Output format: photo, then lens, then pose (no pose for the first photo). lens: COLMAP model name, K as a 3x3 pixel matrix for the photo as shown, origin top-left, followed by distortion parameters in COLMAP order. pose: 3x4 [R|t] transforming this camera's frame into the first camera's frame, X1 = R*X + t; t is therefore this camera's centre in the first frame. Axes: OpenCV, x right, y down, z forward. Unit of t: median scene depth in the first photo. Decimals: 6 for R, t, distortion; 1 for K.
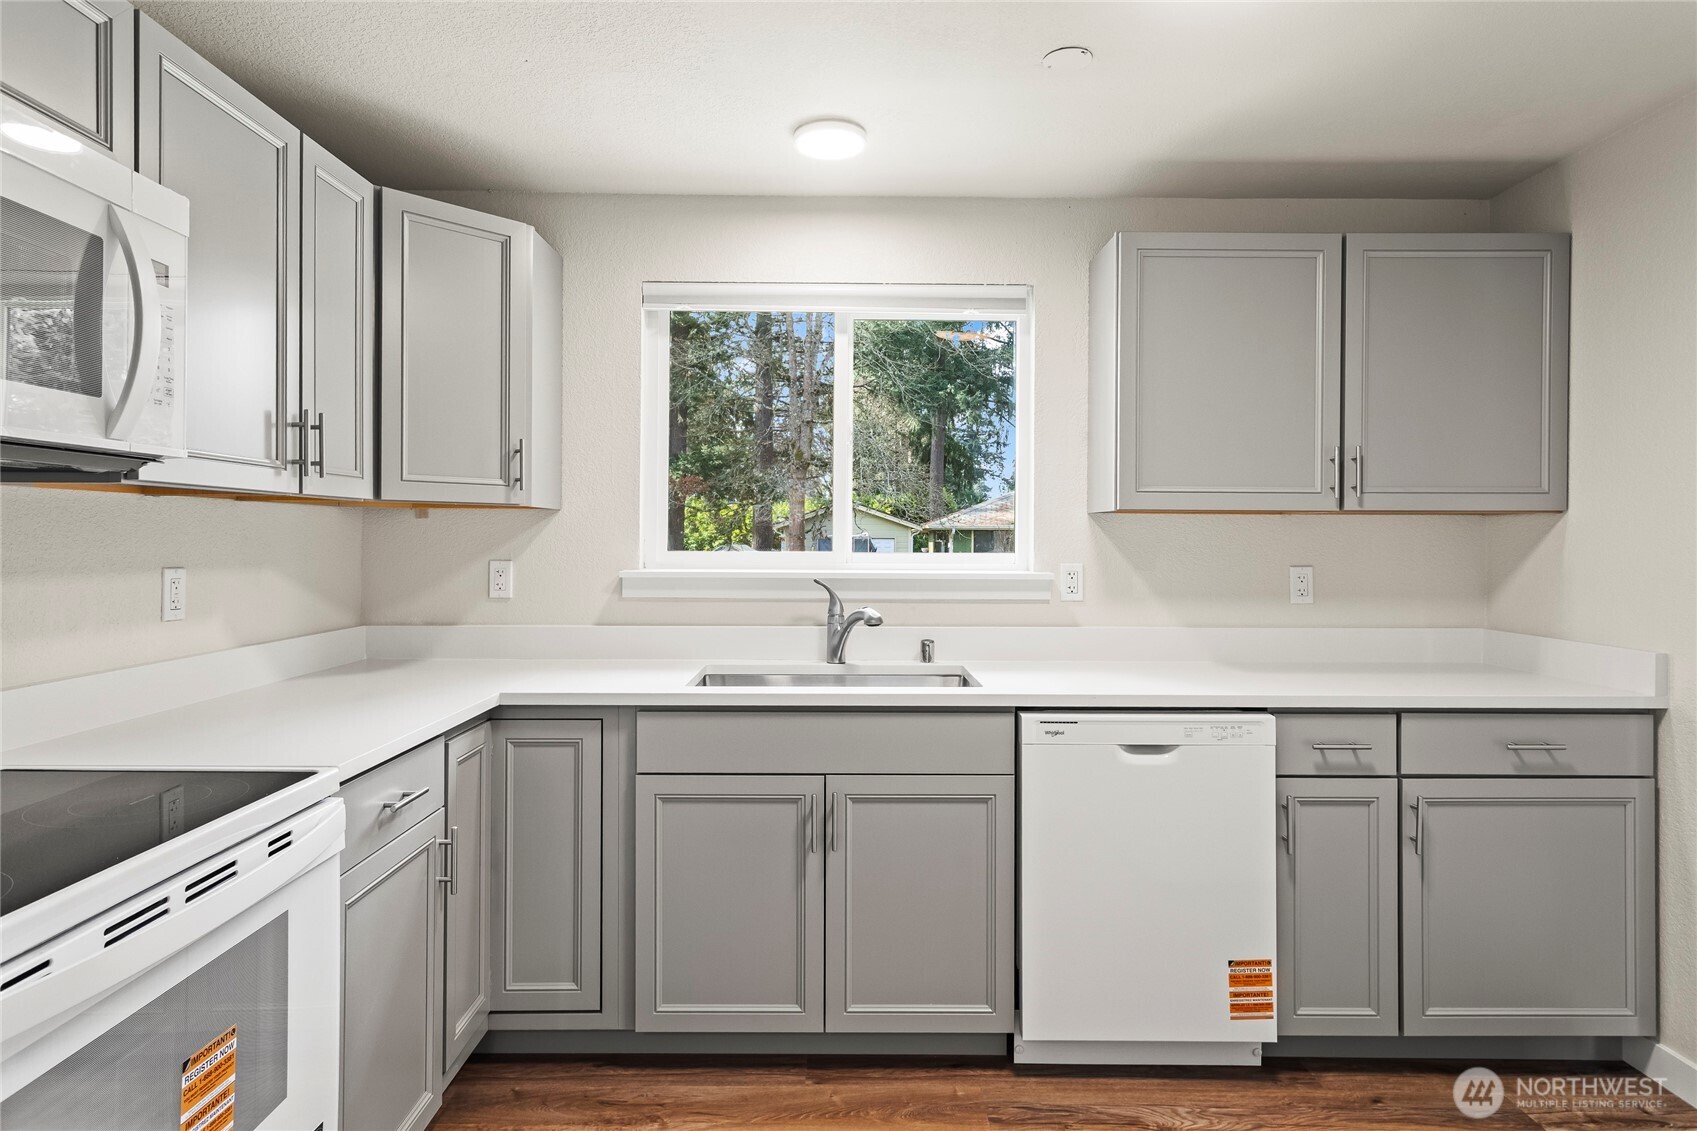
lens RADIAL K [[939.0, 0, 847.0], [0, 939.0, 548.2], [0, 0, 1]] dist [-0.008237, 0.002015]
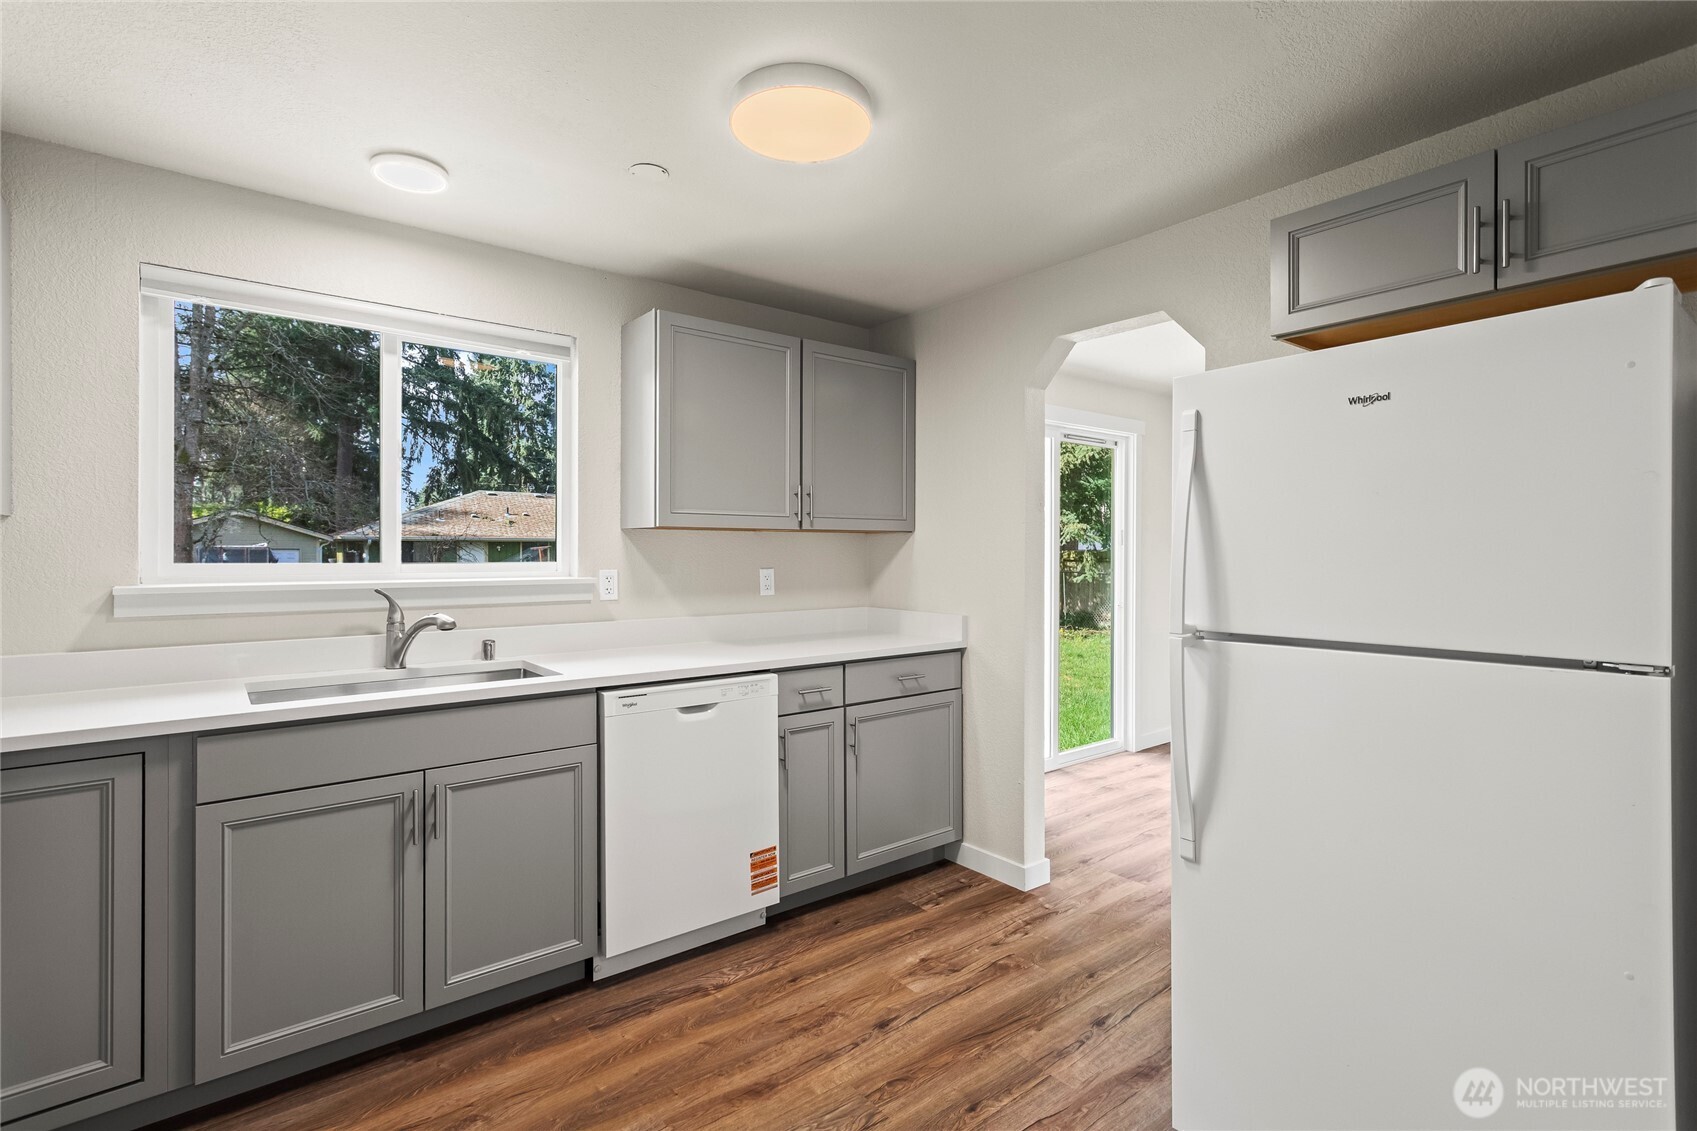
lens RADIAL K [[789.2, 0, 847.5], [0, 789.2, 563.0], [0, 0, 1]] dist [-0.013735, 0.003172]
pose [[0.781671, -0.013017, 0.623556, -0.192180], [0.007717, 0.999907, 0.011200, -0.001642], [-0.623644, -0.003943, 0.781699, 0.000393]]
